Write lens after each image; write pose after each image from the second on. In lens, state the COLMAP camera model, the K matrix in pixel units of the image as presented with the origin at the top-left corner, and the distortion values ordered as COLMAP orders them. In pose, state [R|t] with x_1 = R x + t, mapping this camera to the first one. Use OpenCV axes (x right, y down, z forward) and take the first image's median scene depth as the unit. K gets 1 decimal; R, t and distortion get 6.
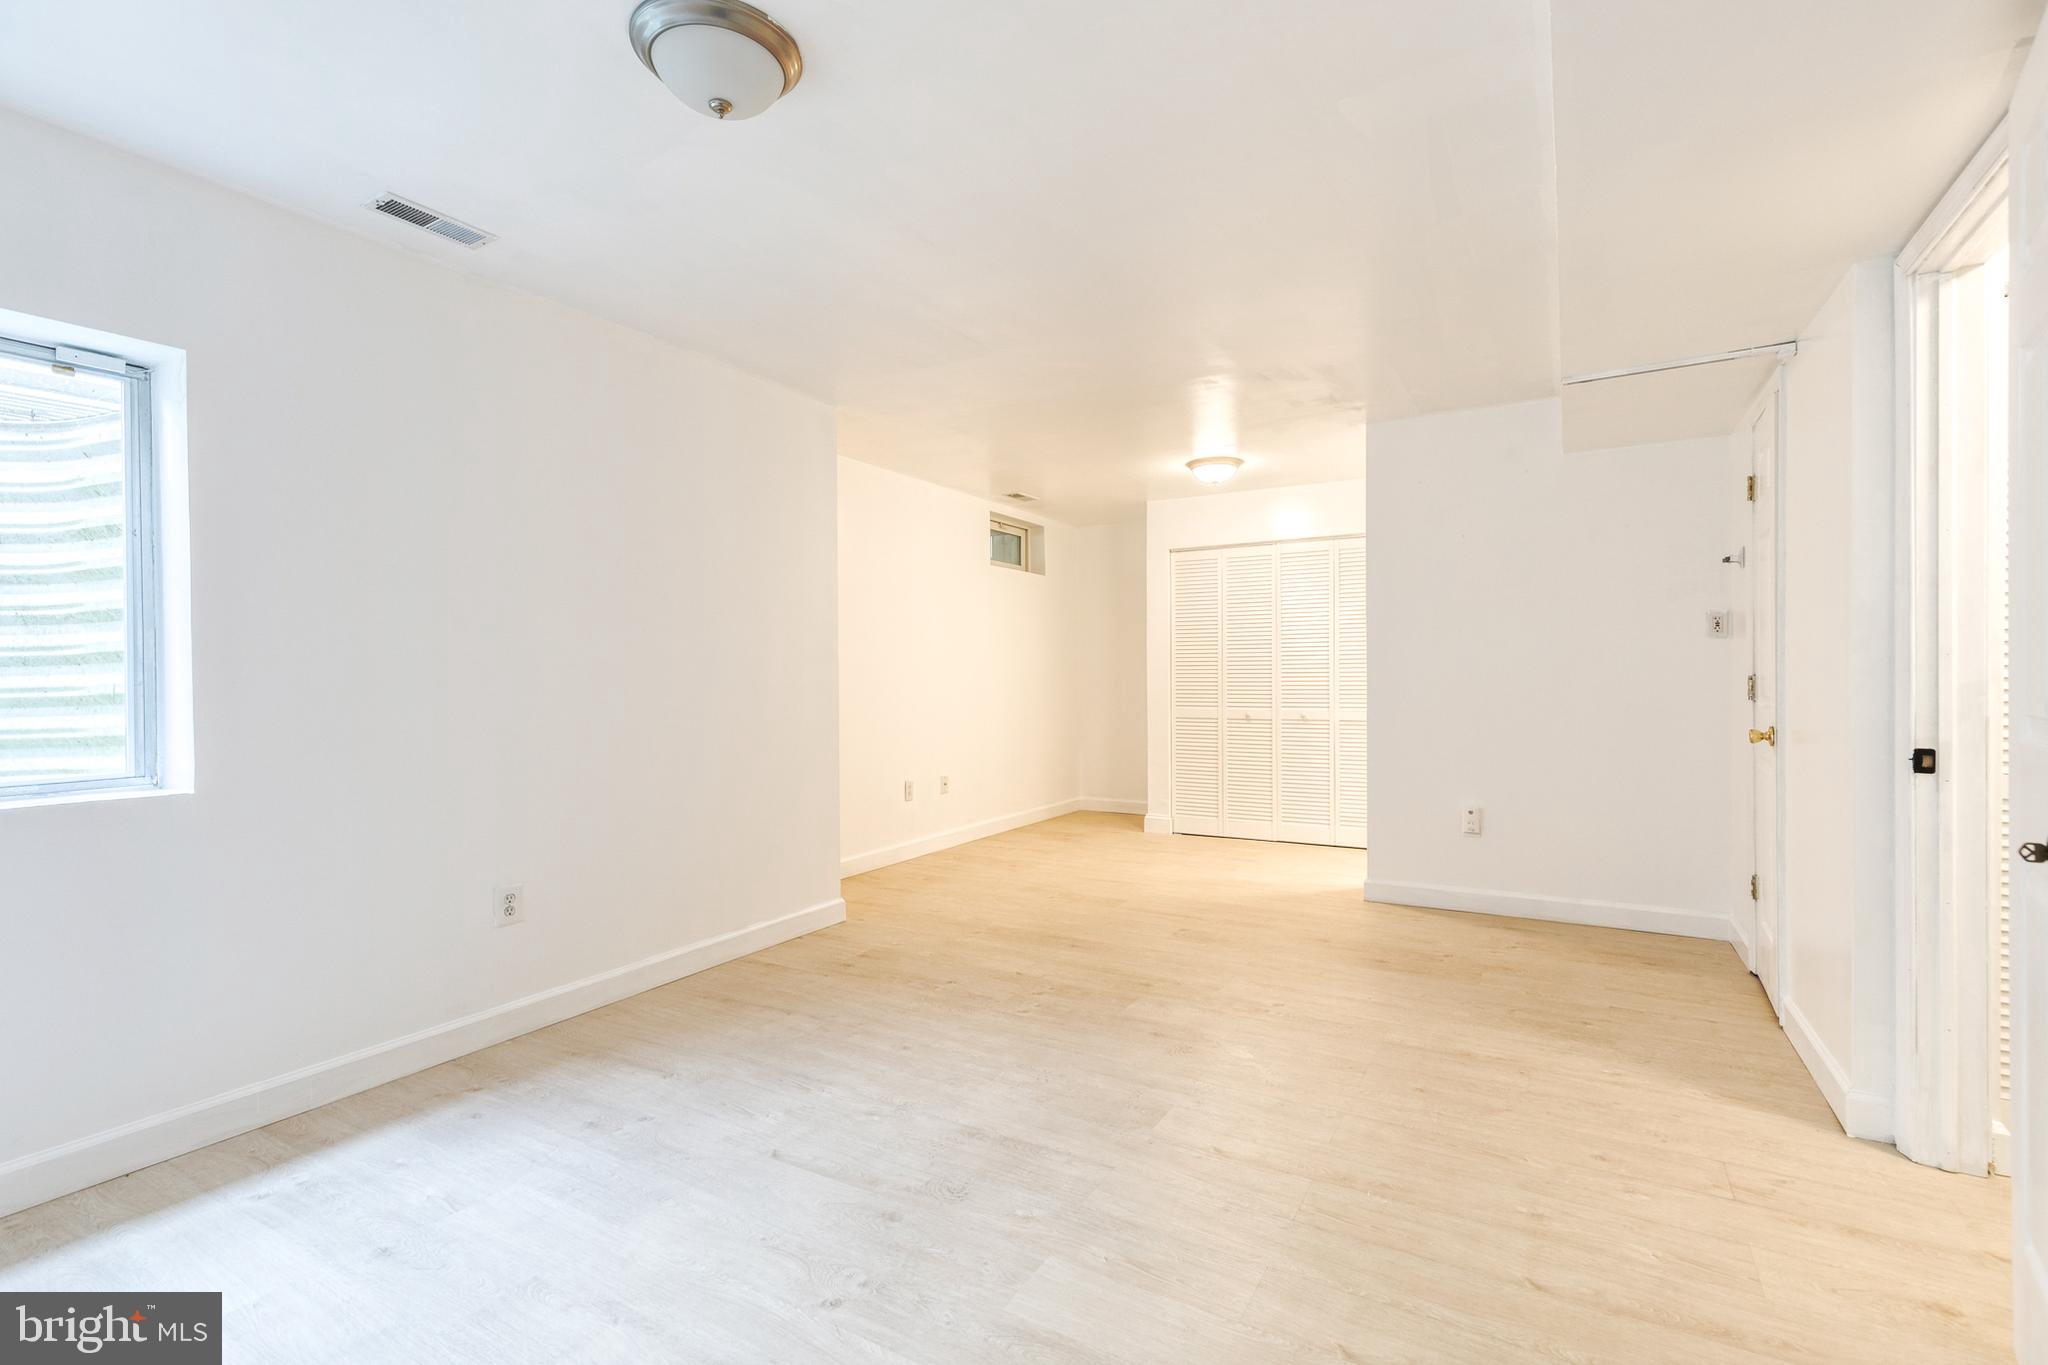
lens RADIAL K [[926.7, 0, 1038.9], [0, 926.7, 687.7], [0, 0, 1]] dist [0.011709, -0.001692]
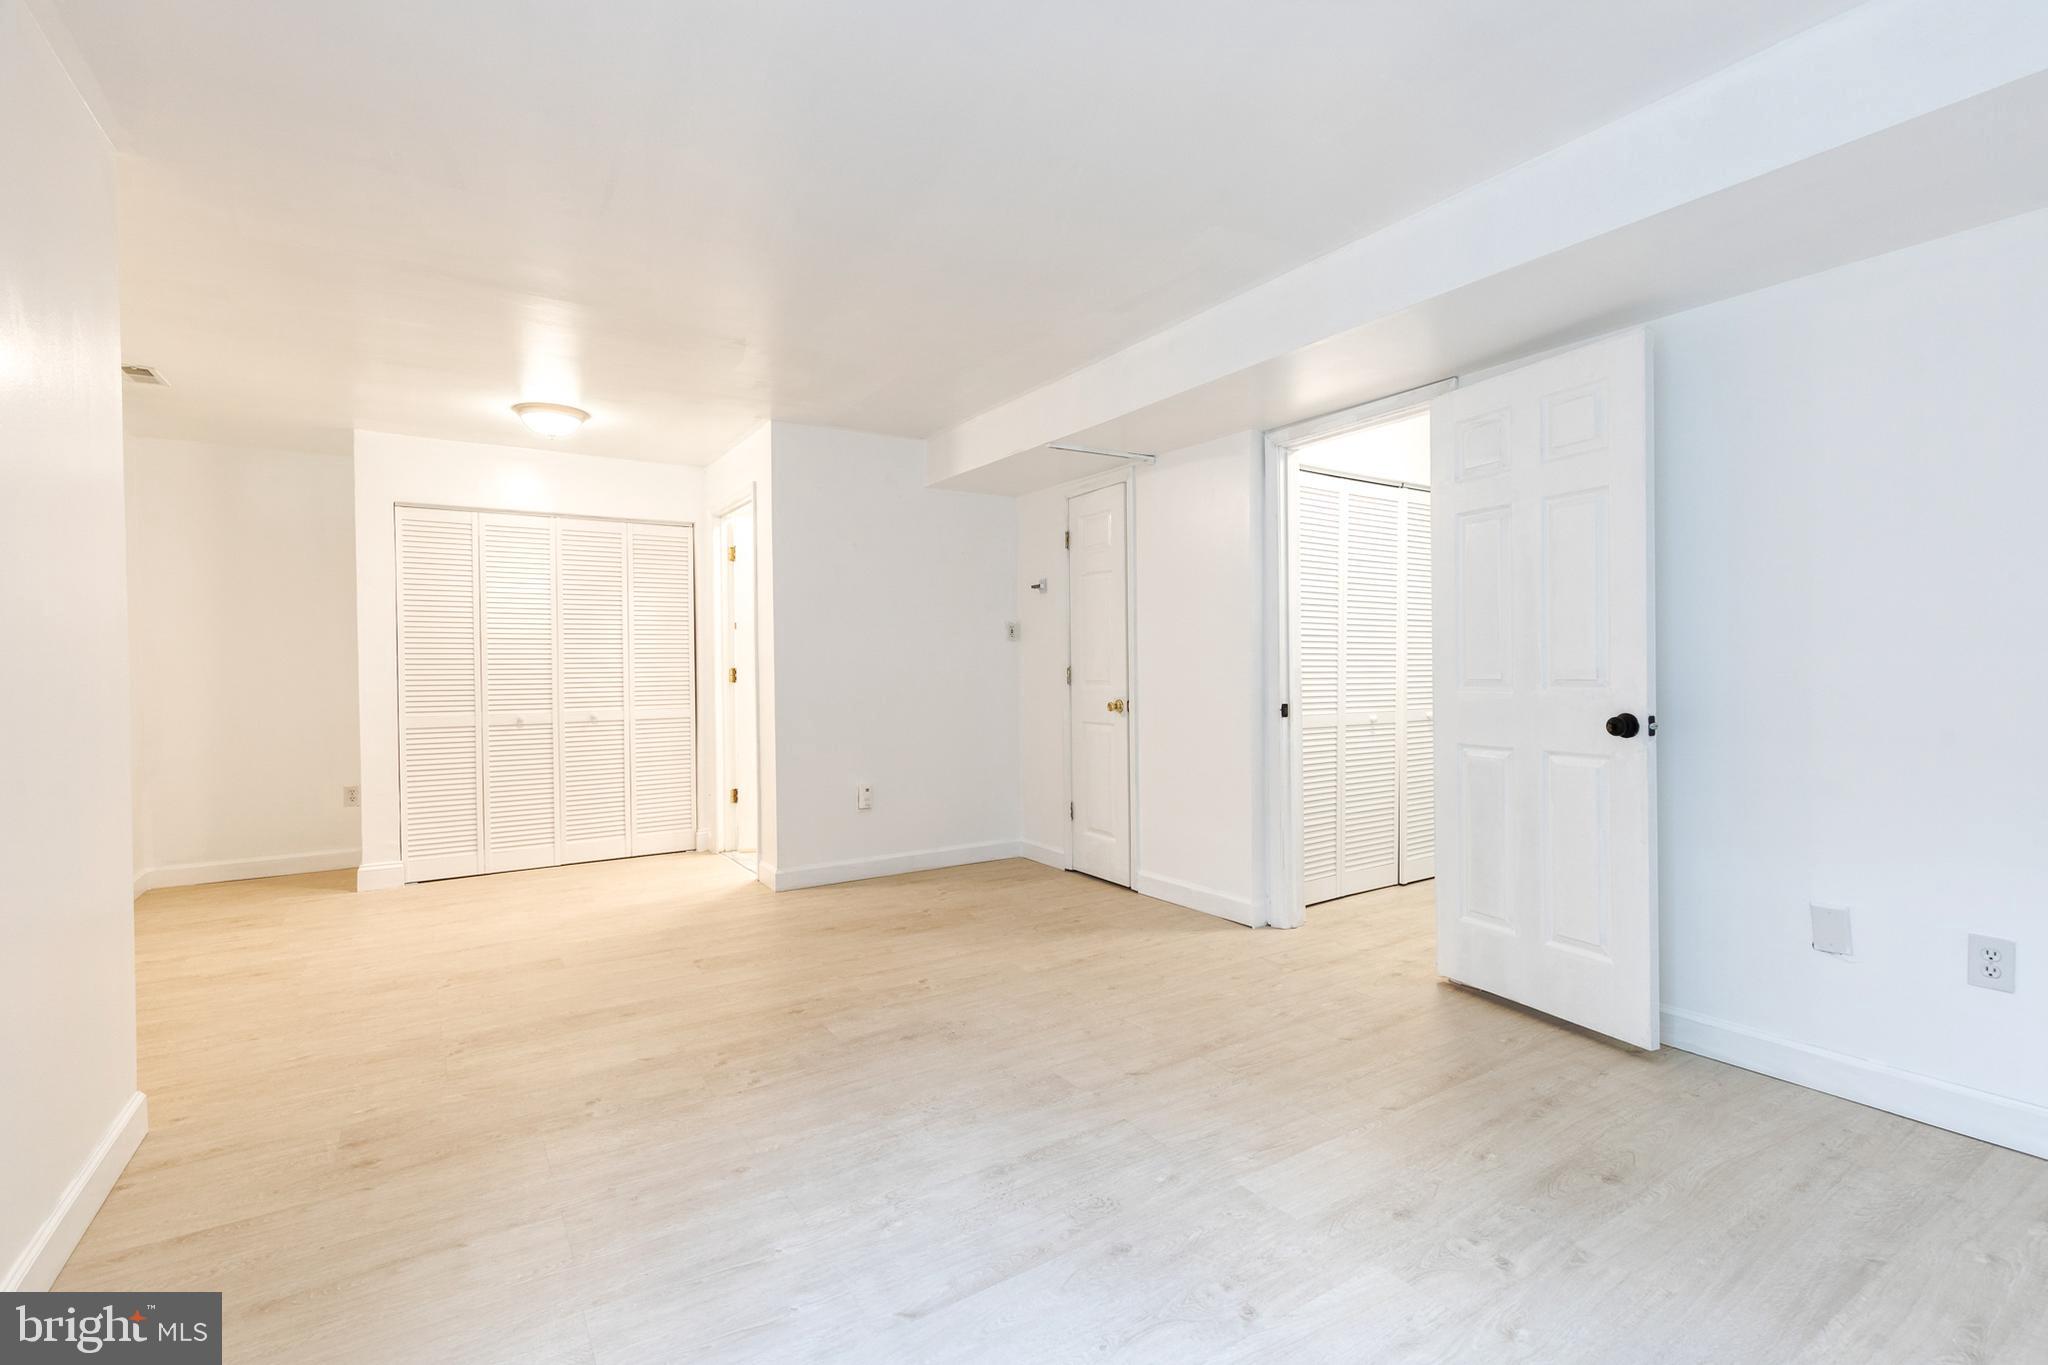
lens RADIAL K [[939.3, 0, 1057.1], [0, 939.3, 681.9], [0, 0, 1]] dist [0.015080, -0.000406]
pose [[0.441932, -0.012311, 0.896964, -0.574982], [0.019399, 0.999803, 0.004164, 0.003376], [-0.896839, 0.015560, 0.442084, 0.362153]]
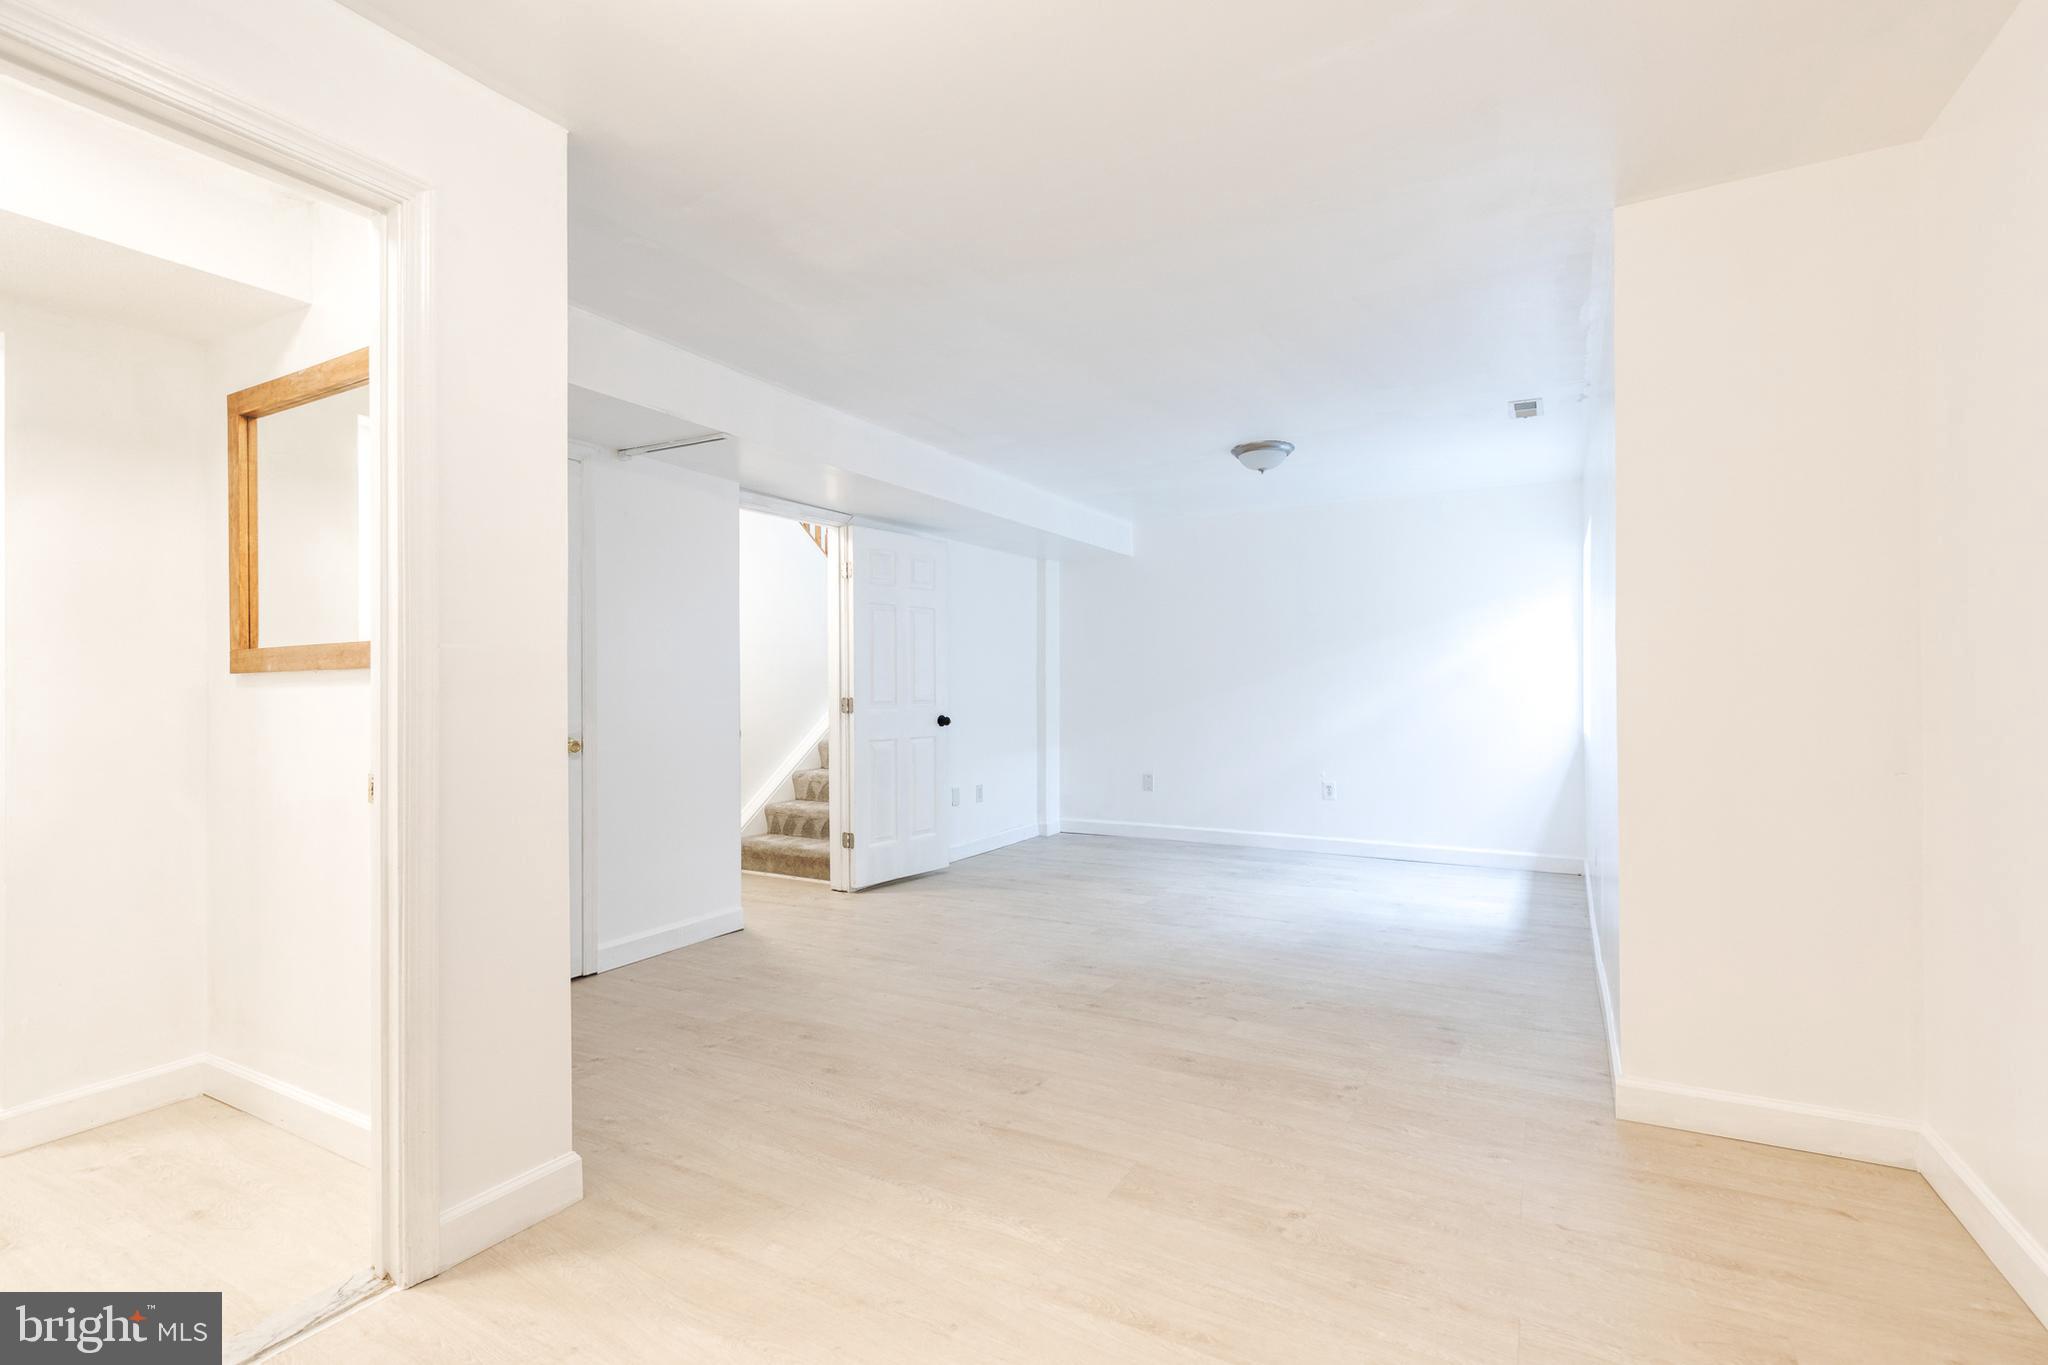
lens RADIAL K [[910.5, 0, 1024.0], [0, 910.5, 682.5], [0, 0, 1]] dist [0.010443, -0.001625]
pose [[-0.999883, 0.014682, 0.004210, 0.176864], [0.014703, 0.999879, 0.005007, -0.024615], [-0.004136, 0.005069, -0.999979, 1.926515]]
